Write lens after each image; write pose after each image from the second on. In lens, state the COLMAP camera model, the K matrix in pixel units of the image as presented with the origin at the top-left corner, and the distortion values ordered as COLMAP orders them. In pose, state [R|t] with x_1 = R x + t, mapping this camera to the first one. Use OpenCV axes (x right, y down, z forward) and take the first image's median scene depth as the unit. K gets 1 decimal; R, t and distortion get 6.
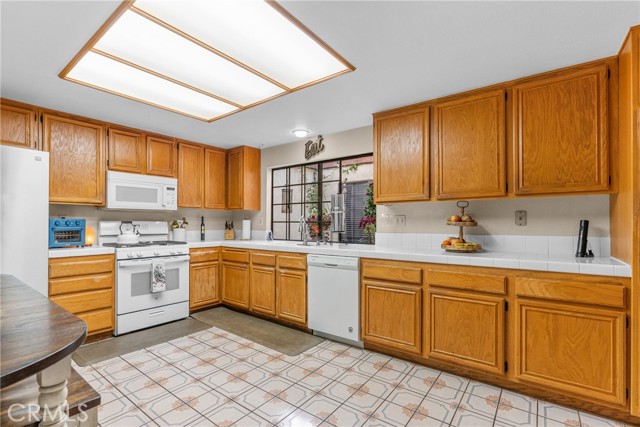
lens RADIAL K [[290.8, 0, 324.5], [0, 290.8, 211.6], [0, 0, 1]] dist [-0.002817, 0.000440]
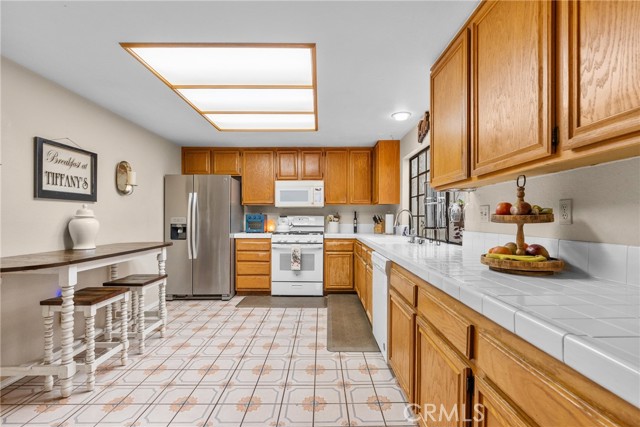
lens RADIAL K [[290.8, 0, 324.5], [0, 290.8, 211.6], [0, 0, 1]] dist [-0.002817, 0.000440]
pose [[0.605561, -0.015054, -0.795657, 0.536028], [0.029259, 0.999566, 0.003357, 0.014395], [0.795261, -0.025313, 0.605739, 0.315884]]
